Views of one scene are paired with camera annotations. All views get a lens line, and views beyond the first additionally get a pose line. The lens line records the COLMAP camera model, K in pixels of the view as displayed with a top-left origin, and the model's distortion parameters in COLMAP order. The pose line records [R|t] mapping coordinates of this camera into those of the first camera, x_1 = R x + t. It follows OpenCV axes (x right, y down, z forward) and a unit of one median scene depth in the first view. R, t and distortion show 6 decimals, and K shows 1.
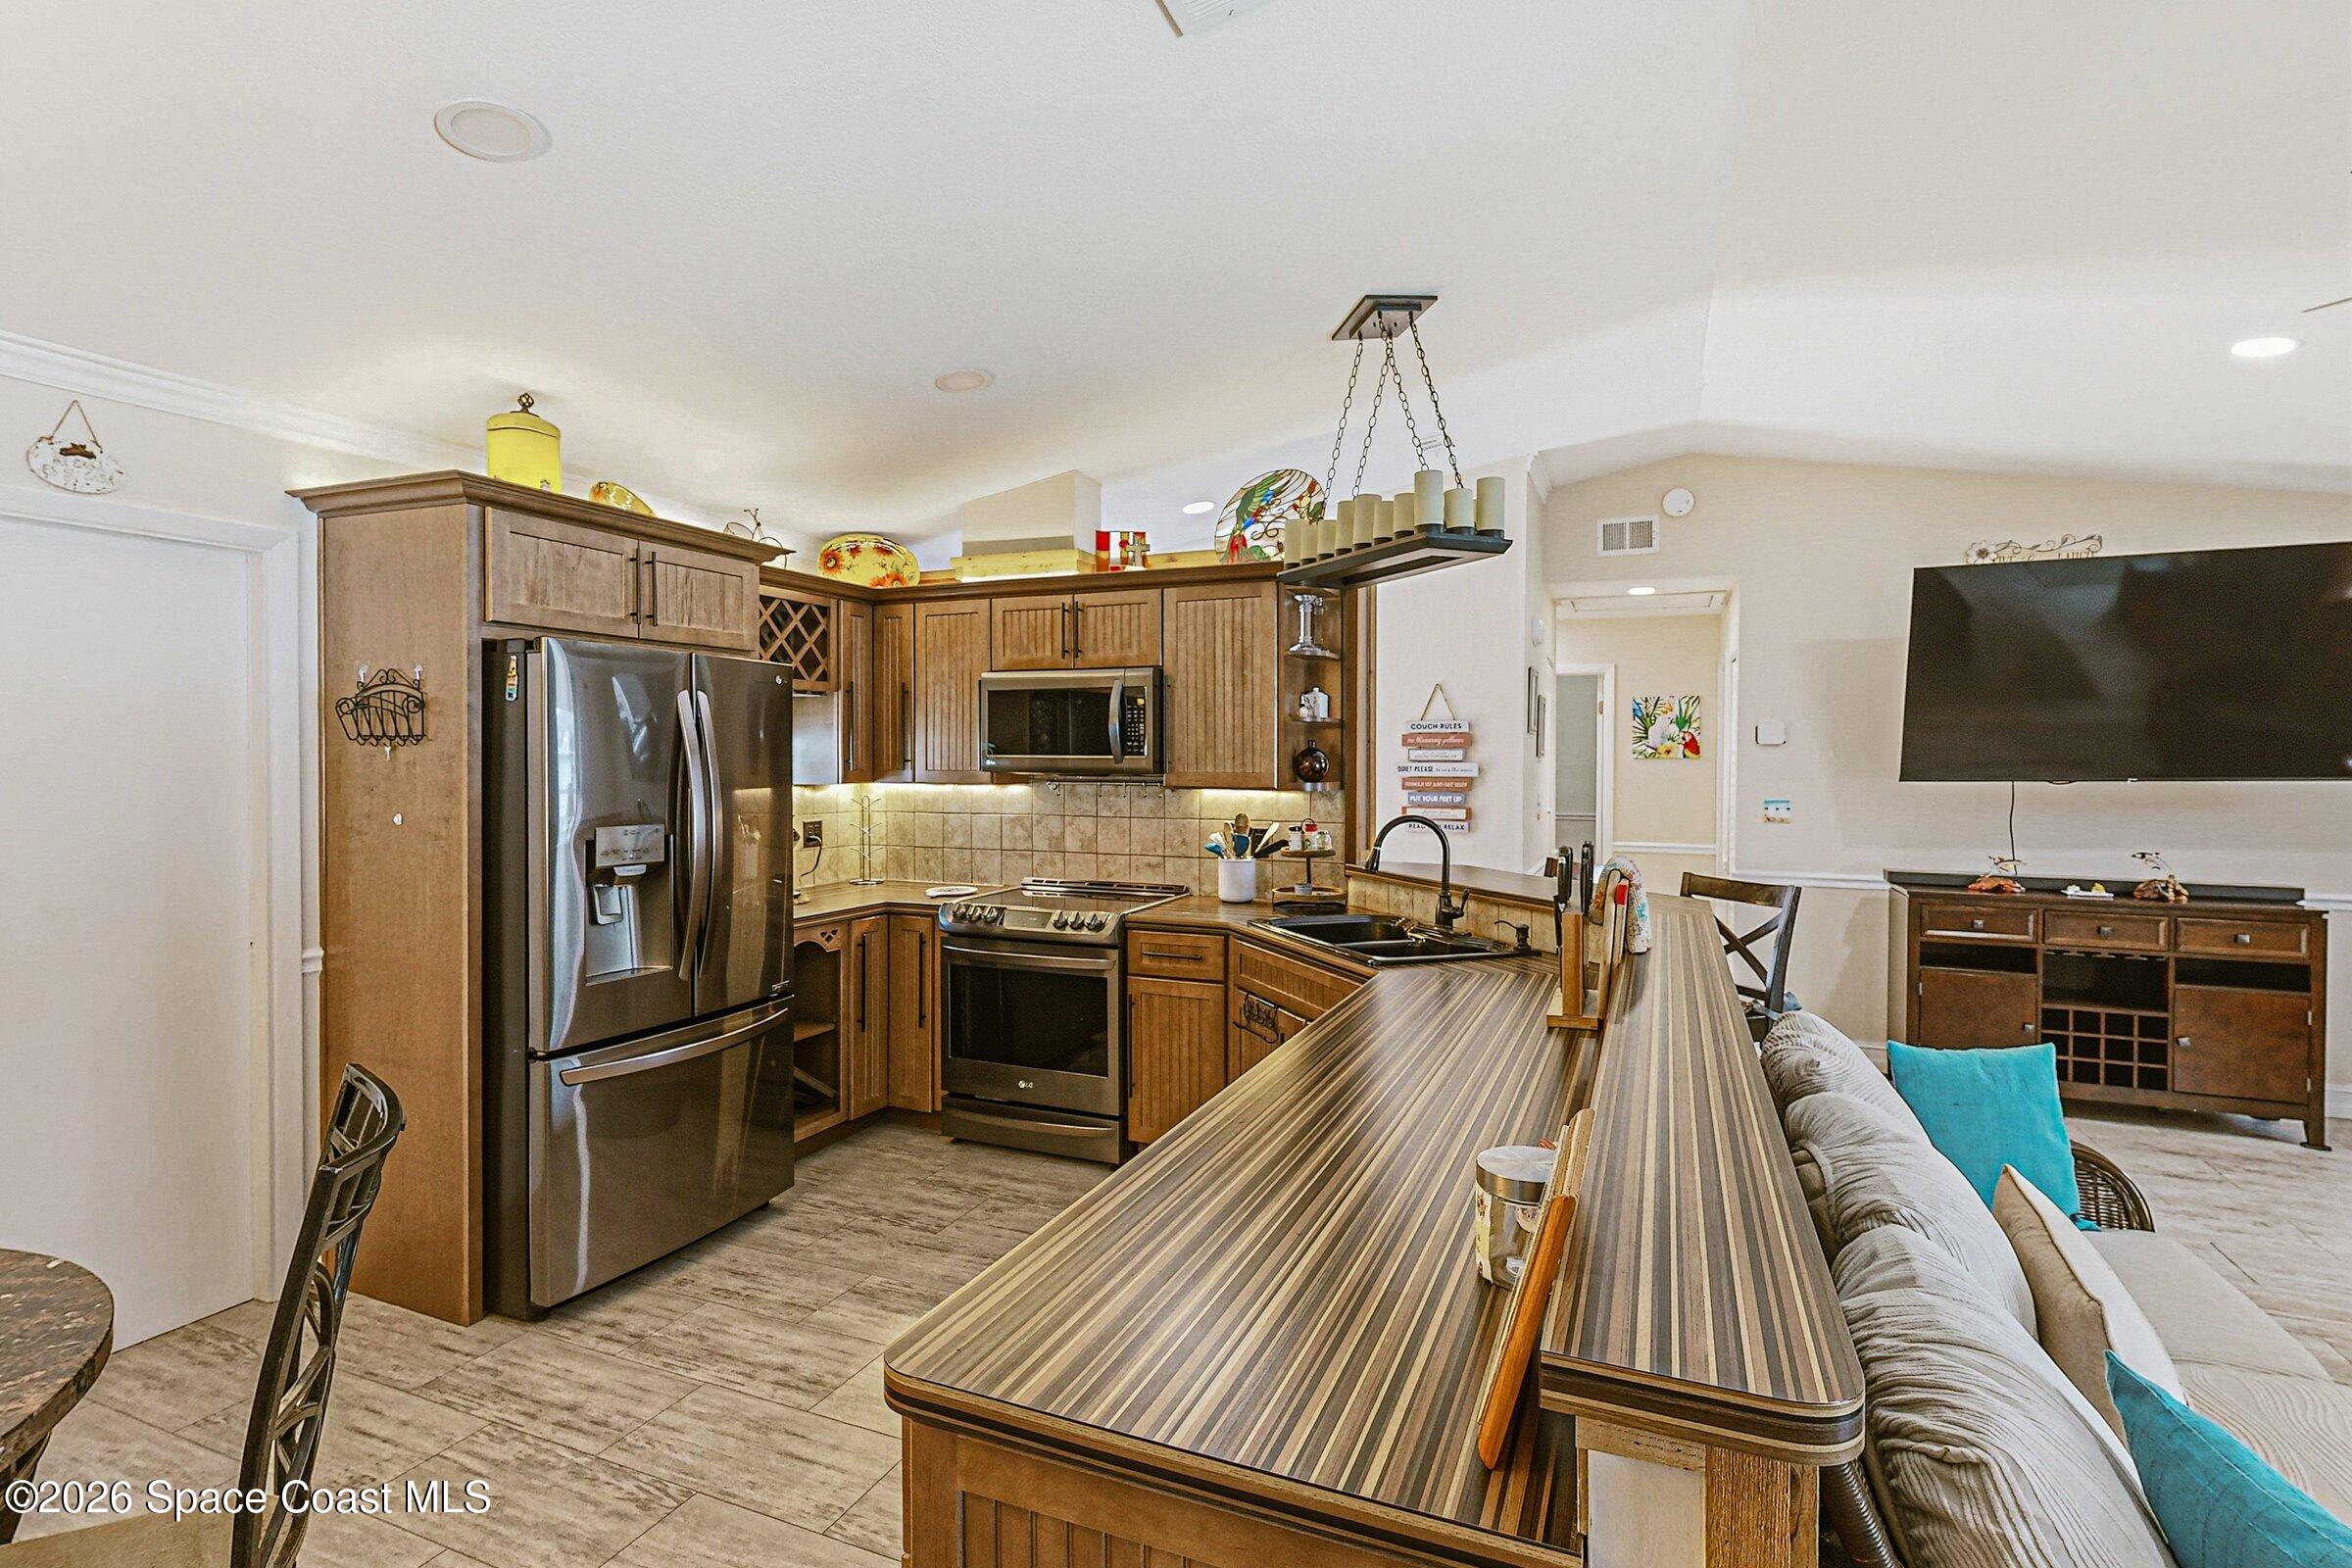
lens RADIAL K [[1131.9, 0, 1174.5], [0, 1131.9, 773.0], [0, 0, 1]] dist [-0.000770, -0.000365]
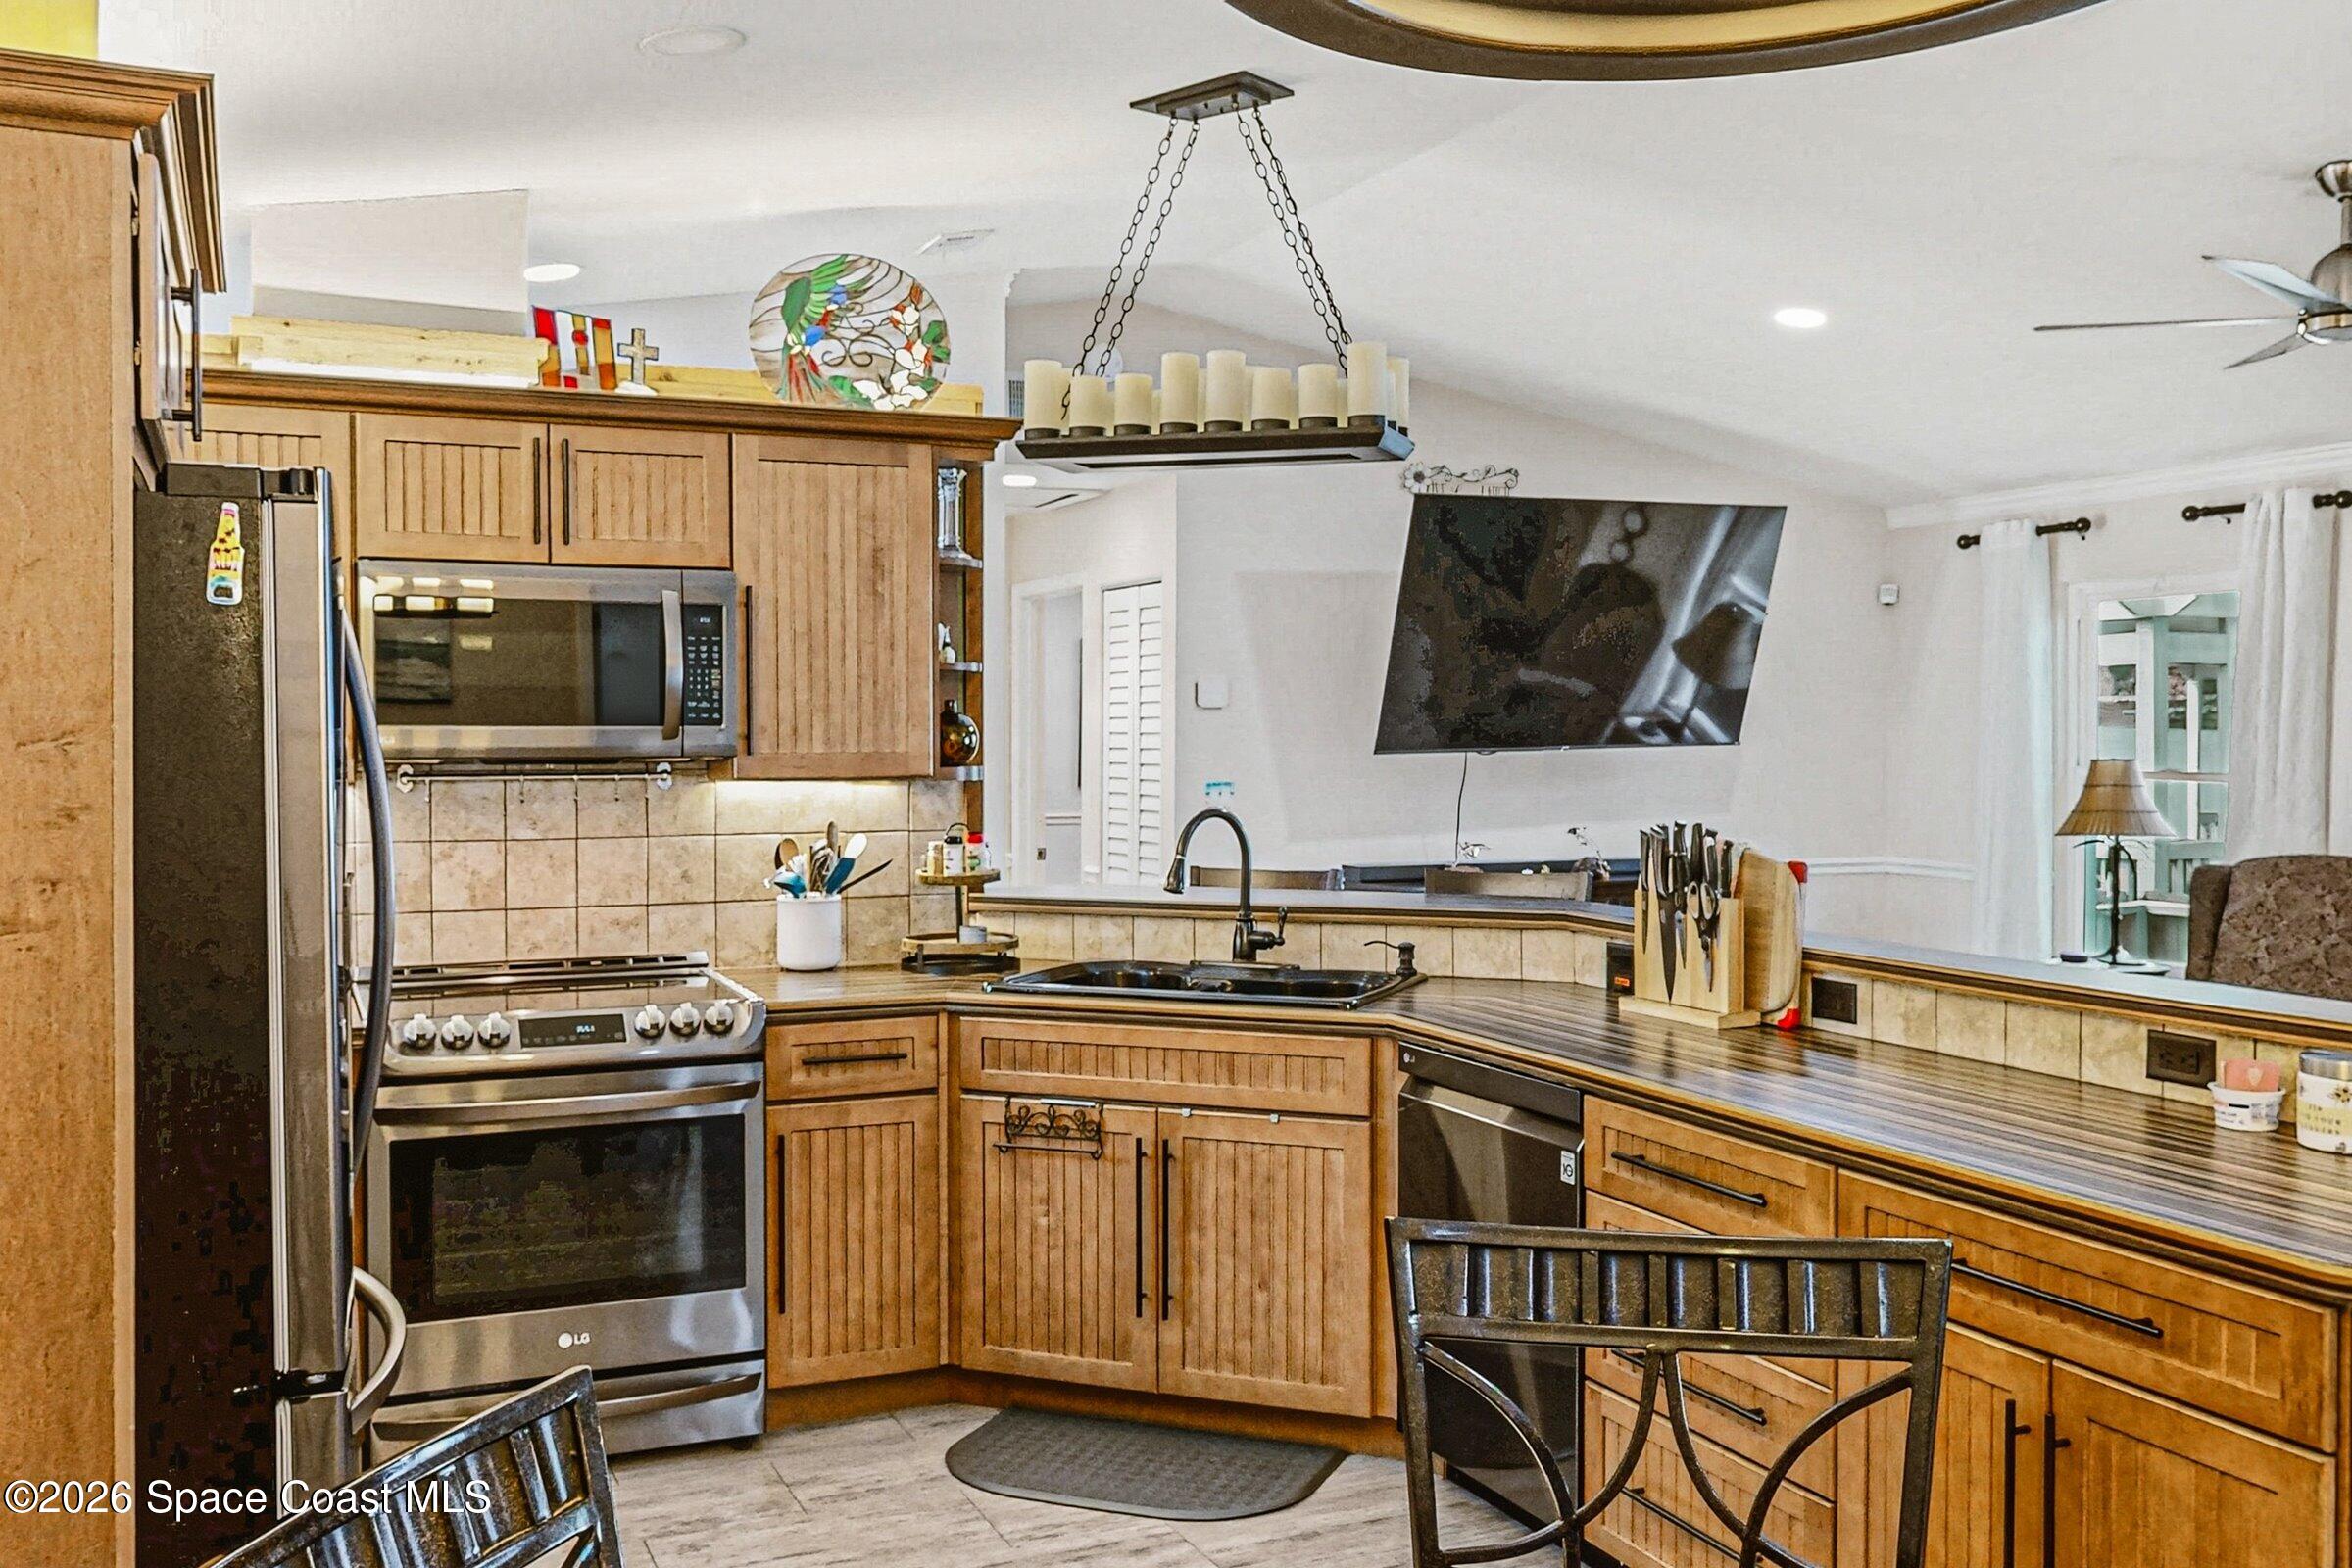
lens RADIAL K [[2031.1, 0, 1200.9], [0, 2031.1, 777.9], [0, 0, 1]] dist [0.005745, -0.000451]
pose [[0.679462, -0.022428, 0.733368, -0.593562], [0.013931, 0.999747, 0.017668, -0.003498], [-0.733578, -0.001788, 0.679603, 0.120921]]
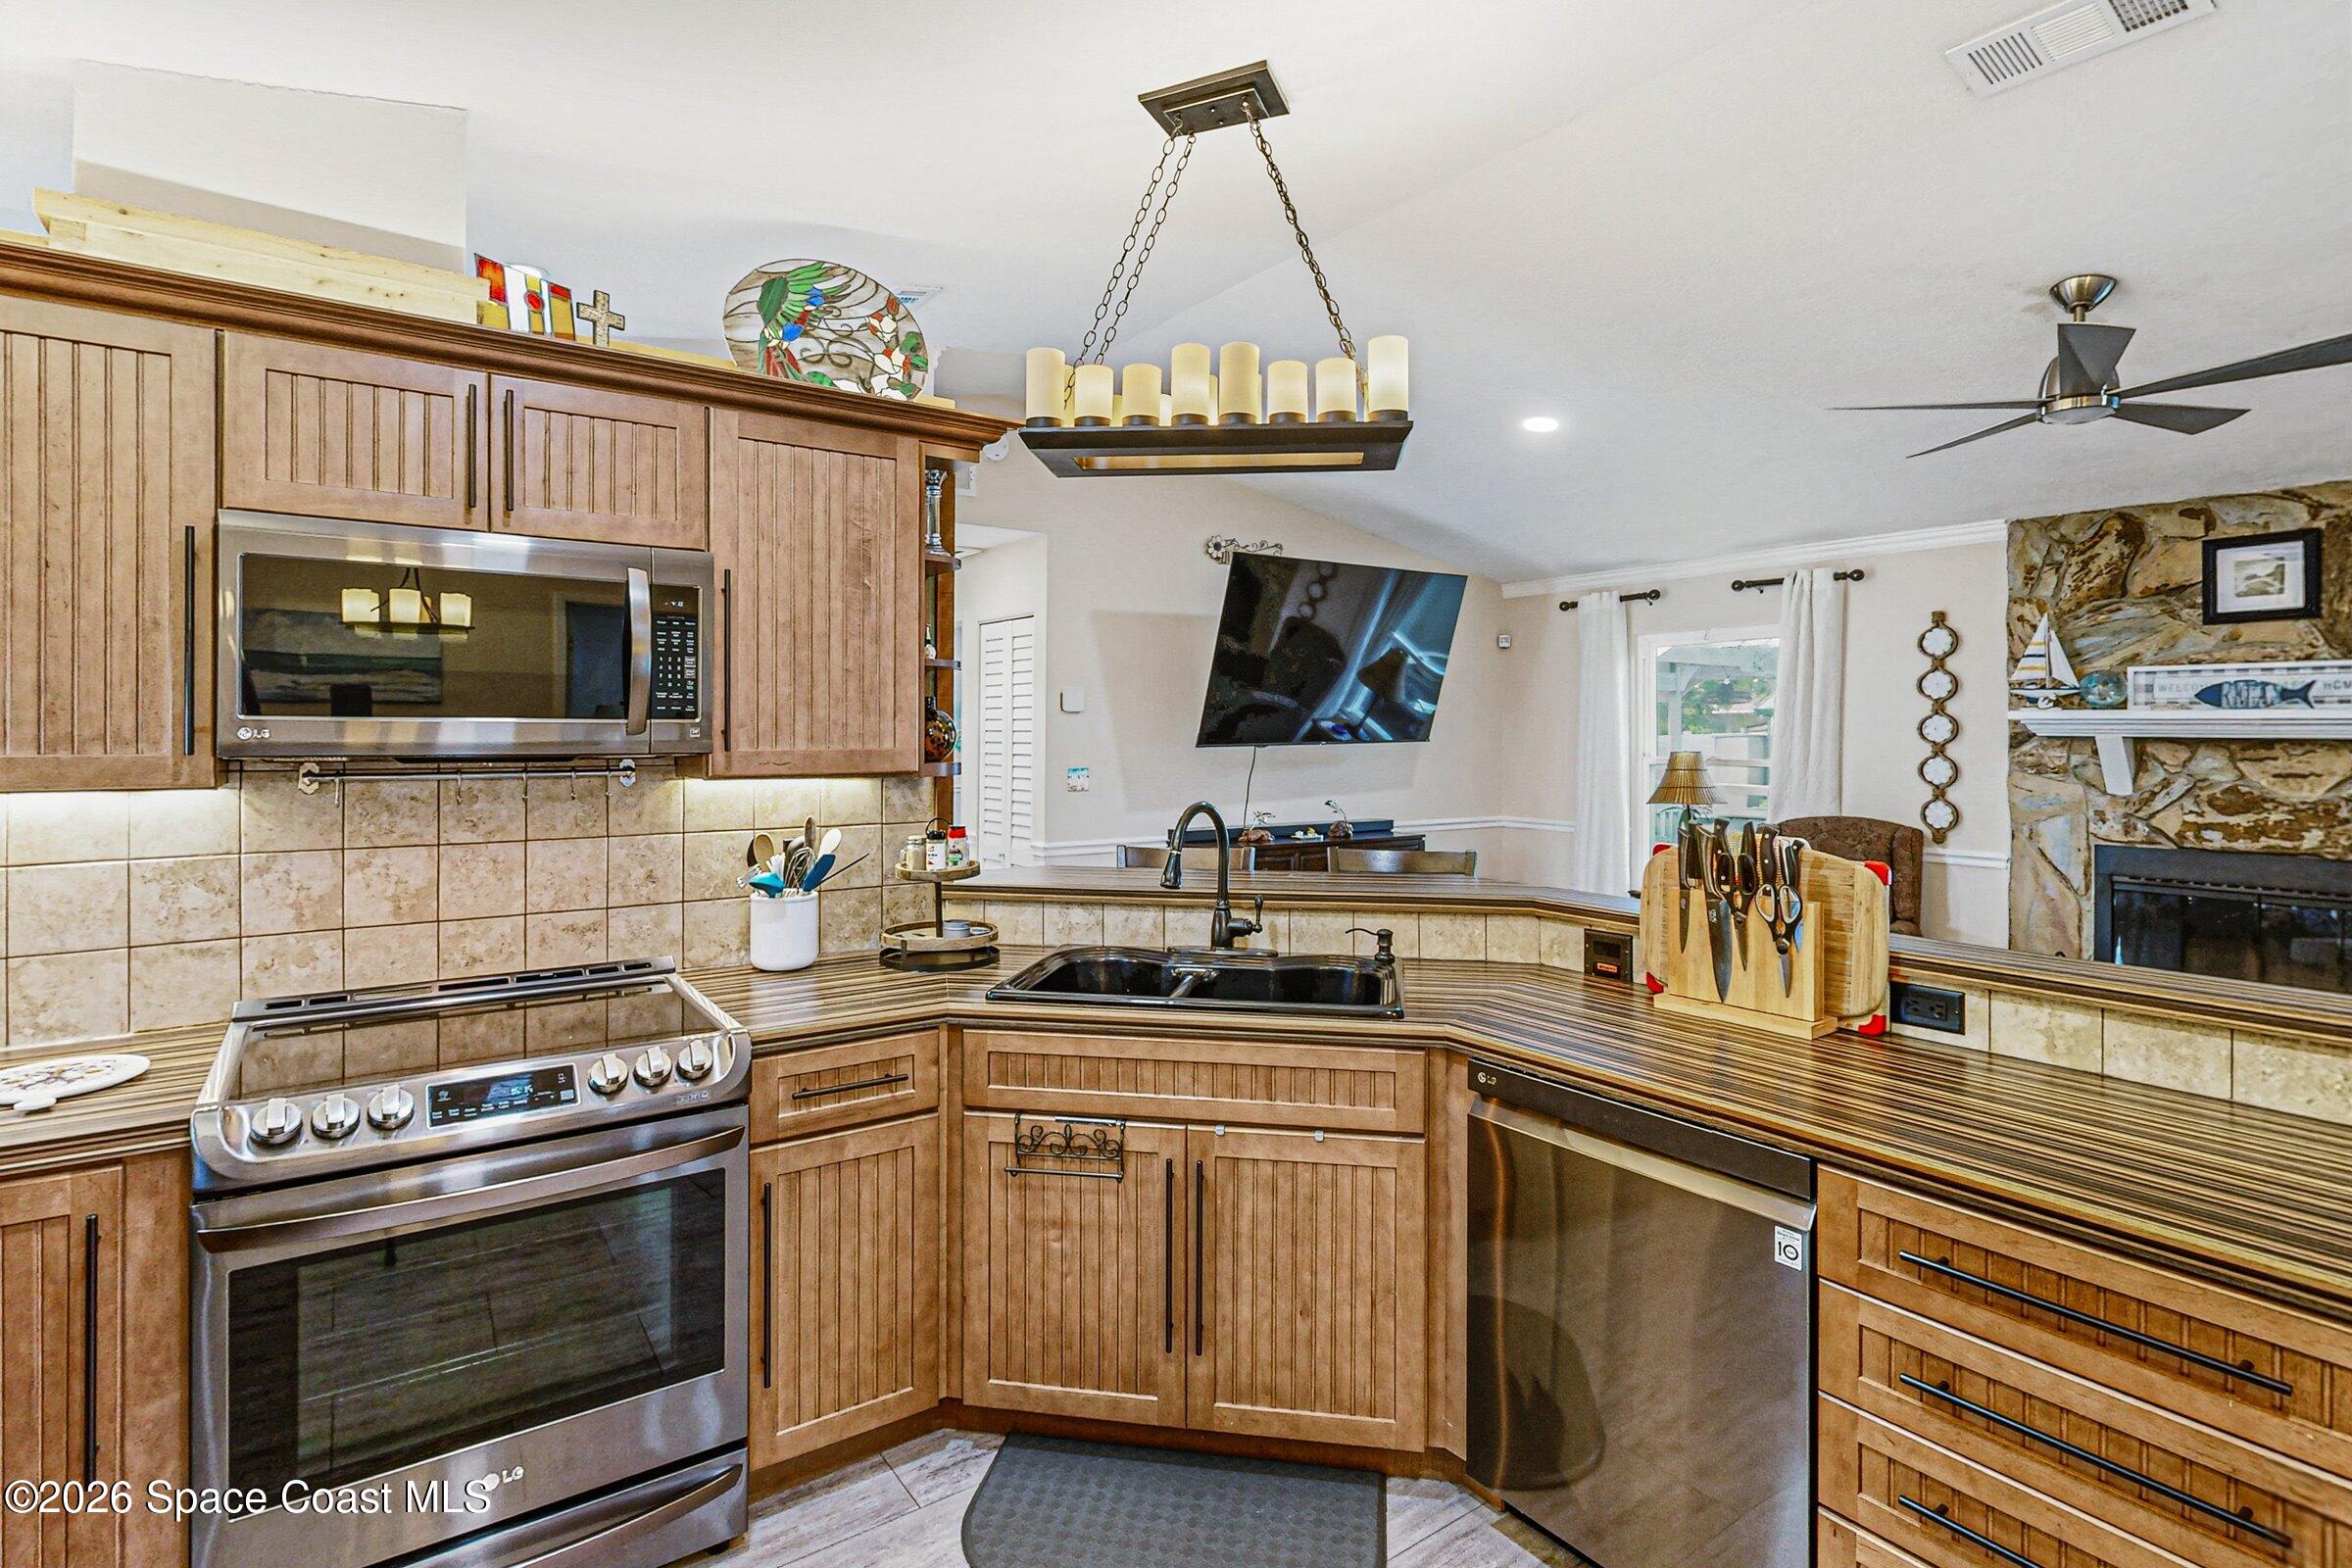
lens RADIAL K [[1132.6, 0, 1180.5], [0, 1132.6, 735.8], [0, 0, 1]] dist [-0.001096, 0.001112]
pose [[0.522411, -0.006293, 0.852671, -0.342311], [0.011500, 0.999934, 0.000334, -0.005170], [-0.852616, 0.009631, 0.522449, 0.518652]]
